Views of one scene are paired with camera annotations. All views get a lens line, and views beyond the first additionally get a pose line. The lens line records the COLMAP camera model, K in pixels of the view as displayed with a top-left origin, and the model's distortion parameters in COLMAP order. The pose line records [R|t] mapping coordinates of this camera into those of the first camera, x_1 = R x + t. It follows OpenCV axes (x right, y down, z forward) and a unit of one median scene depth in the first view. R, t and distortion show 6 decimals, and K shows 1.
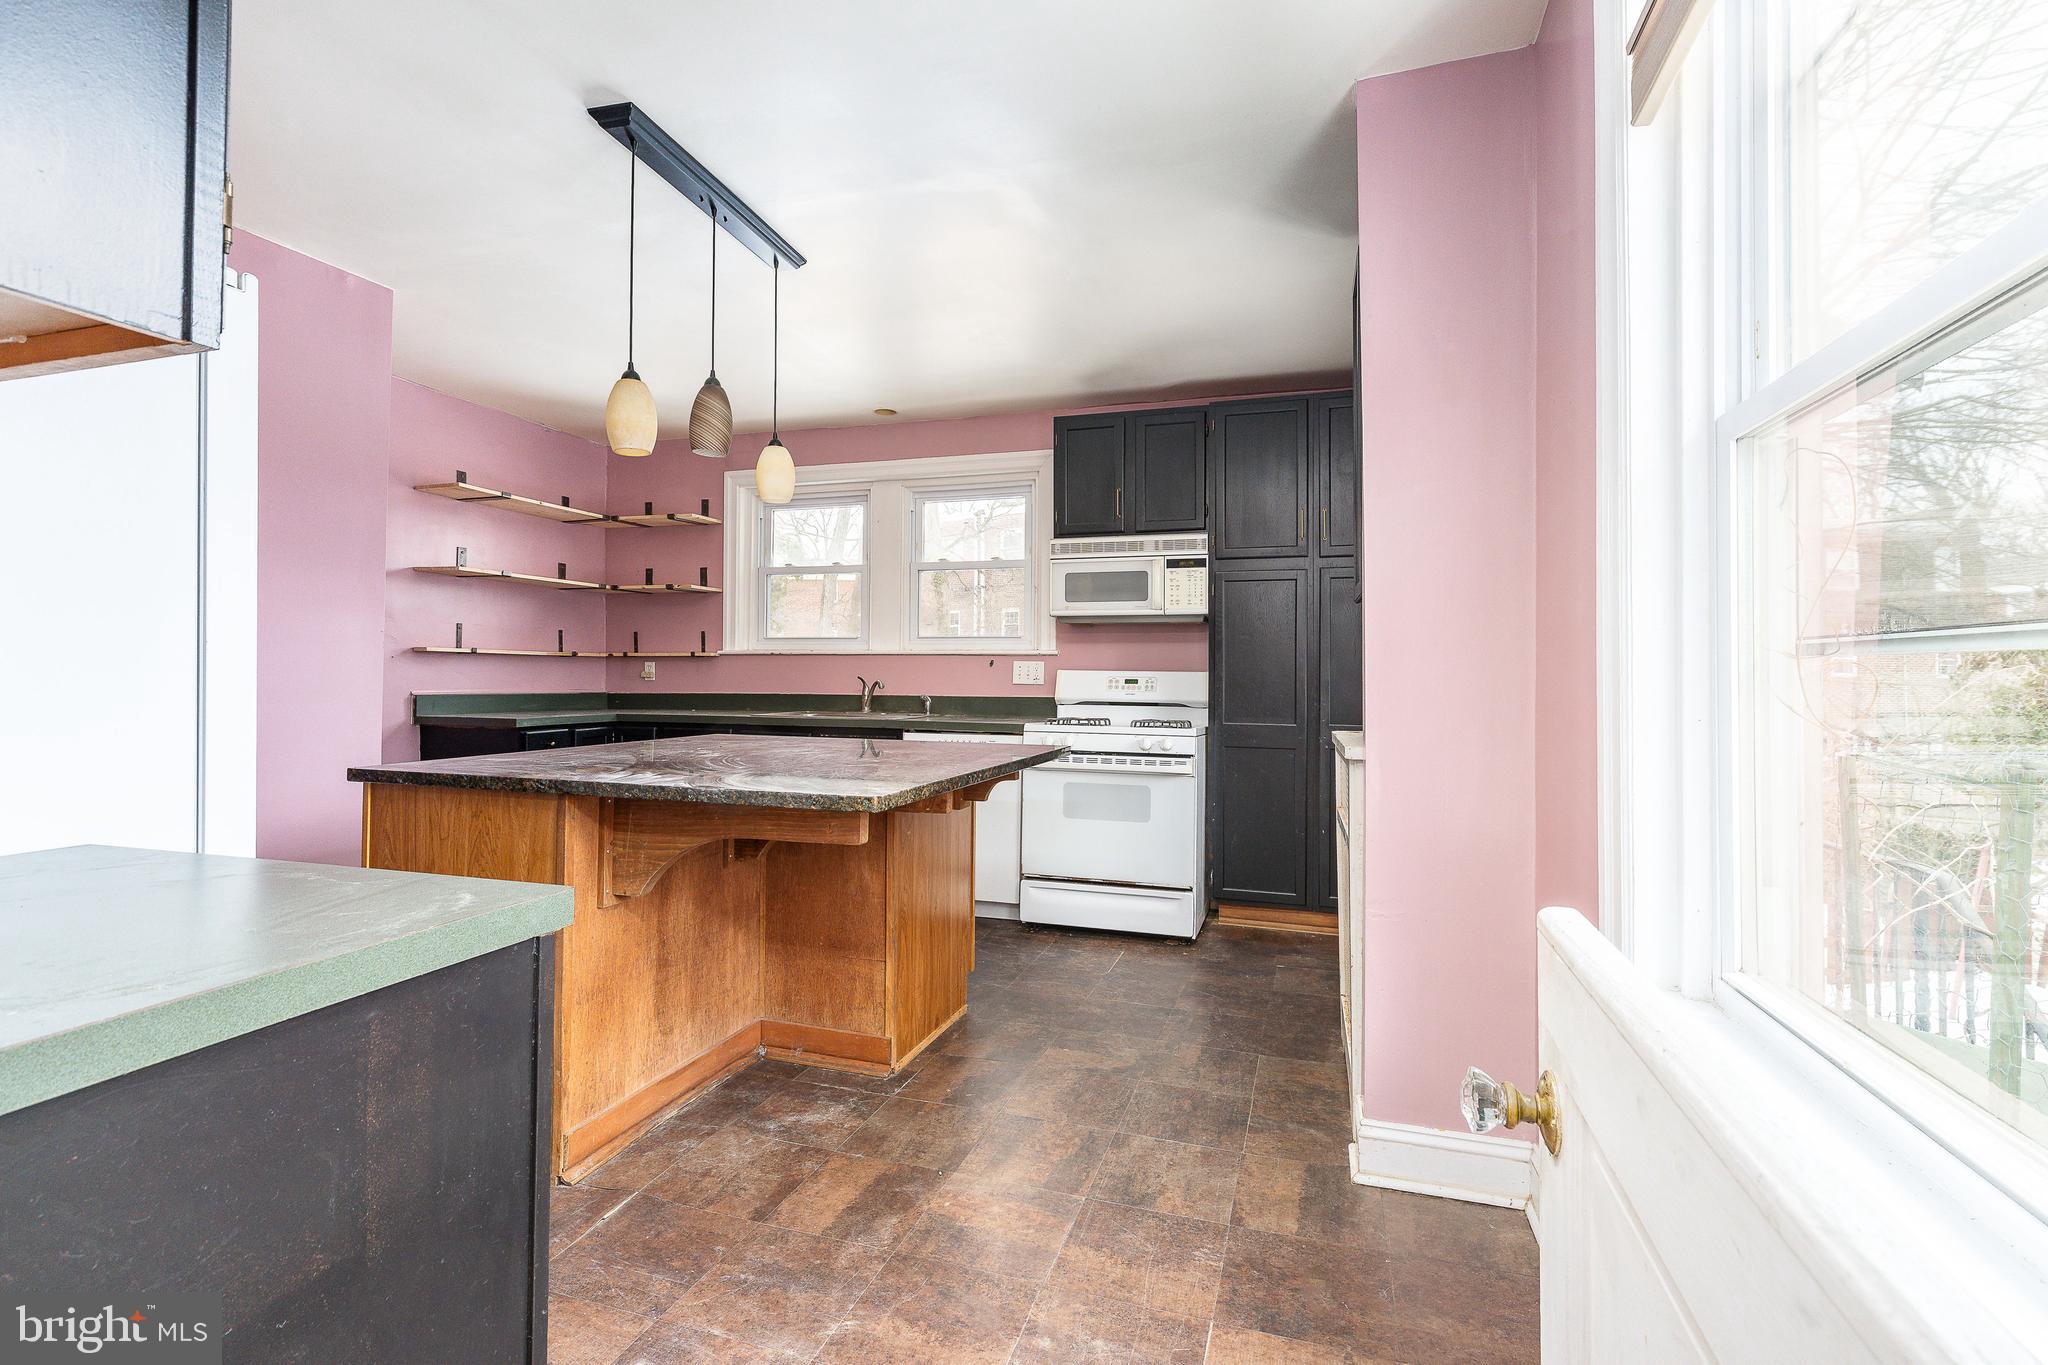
lens RADIAL K [[942.3, 0, 1024.0], [0, 942.3, 682.5], [0, 0, 1]] dist [0.000425, 0.000056]
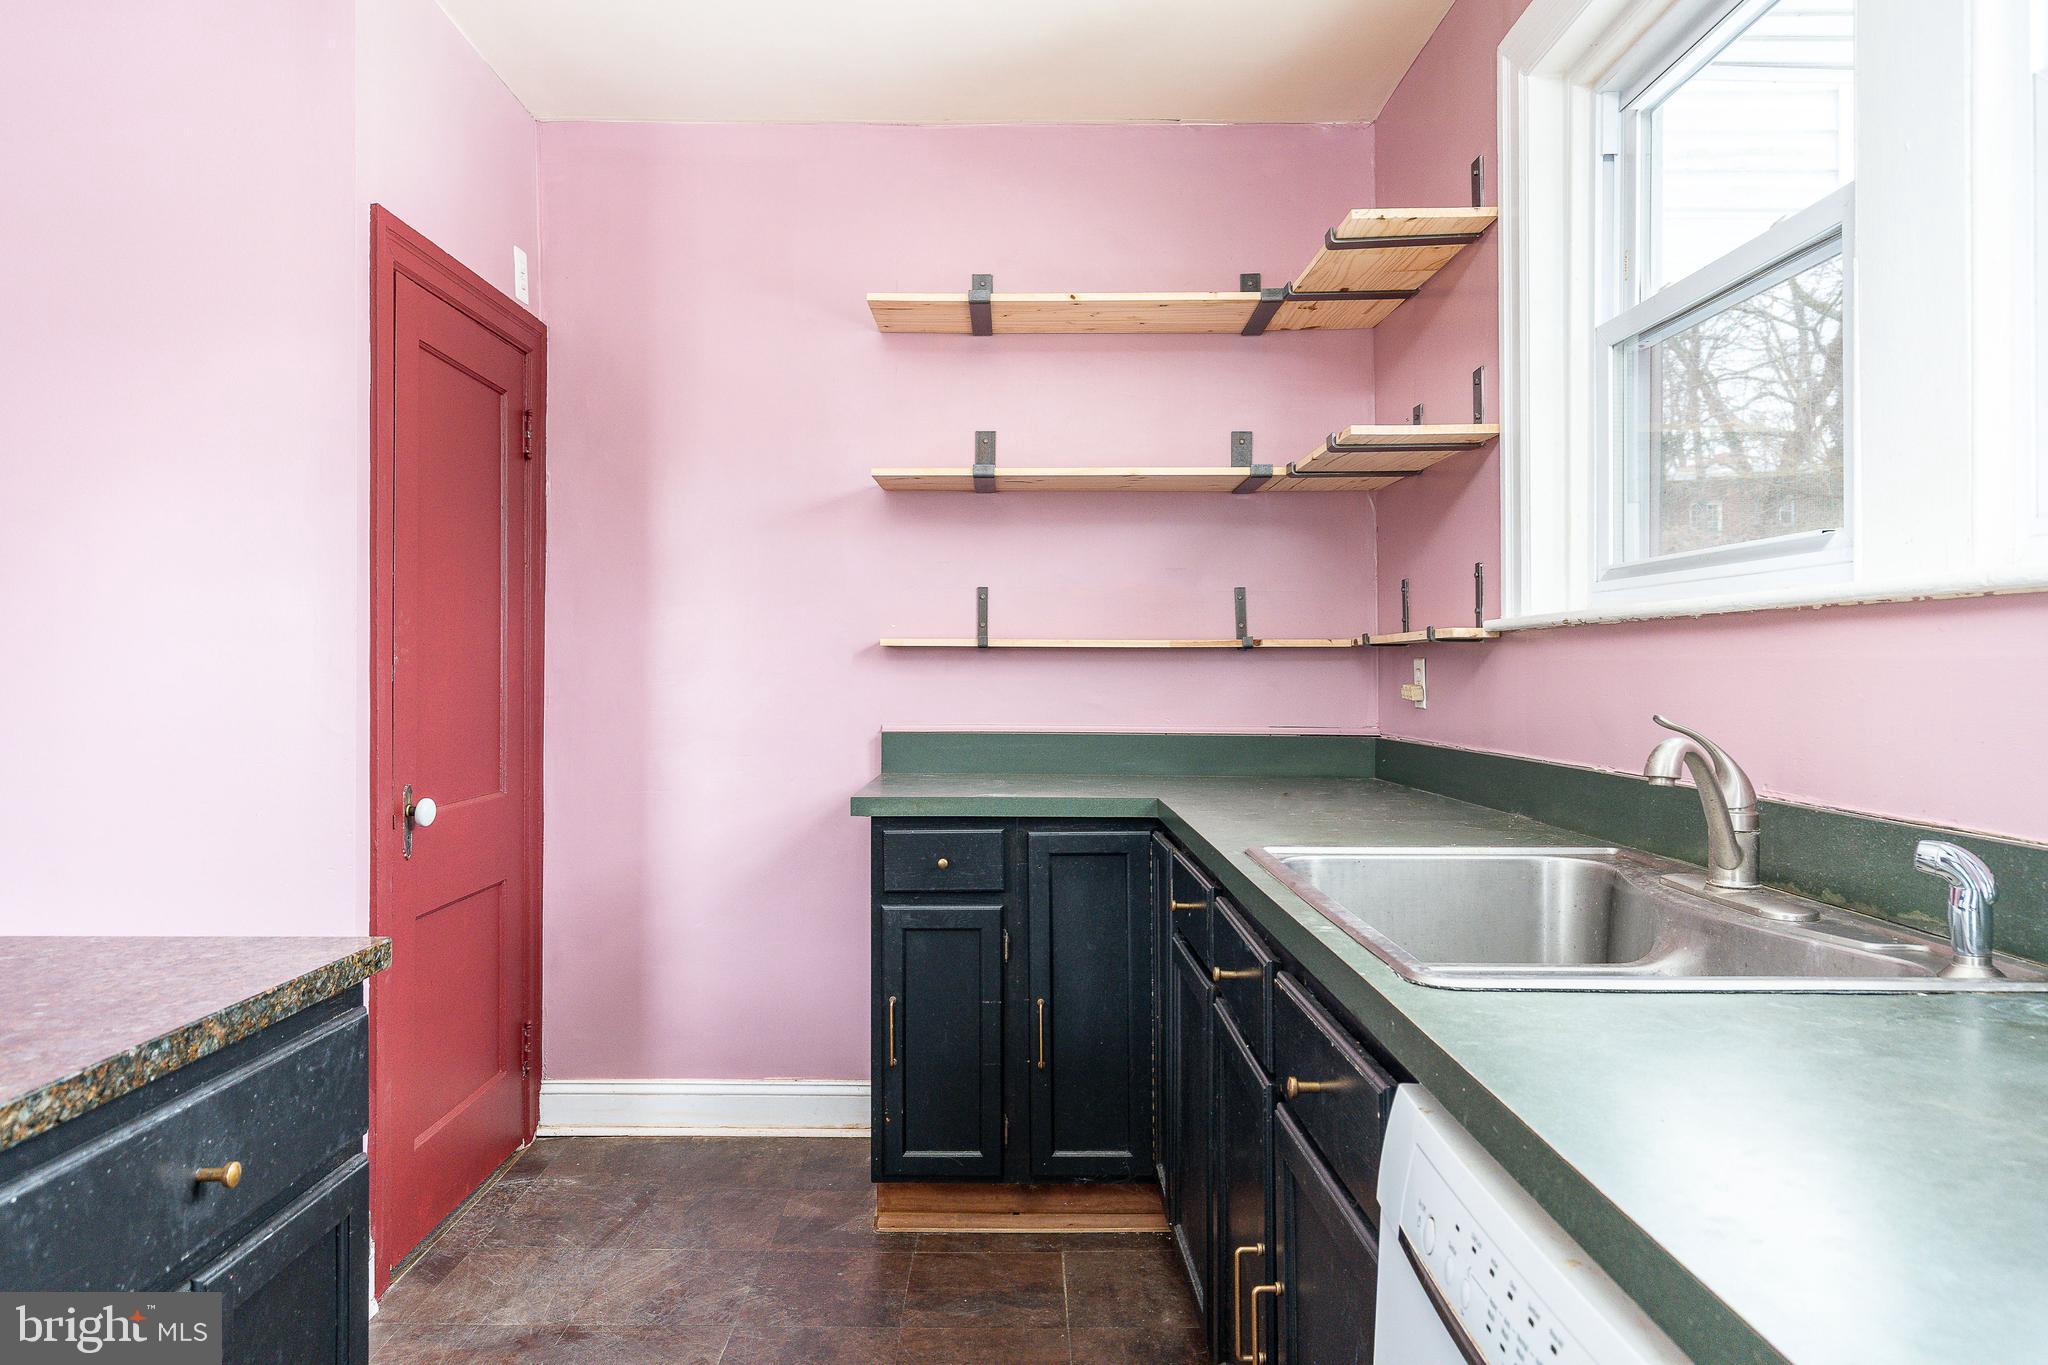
lens RADIAL K [[1362.5, 0, 1024.0], [0, 1362.5, 682.5], [0, 0, 1]] dist [-0.003042, -0.000674]
pose [[0.276265, -0.003888, -0.961074, 0.076293], [-0.009800, 0.999928, -0.006862, -0.008496], [0.961031, 0.011315, 0.276207, 0.780646]]
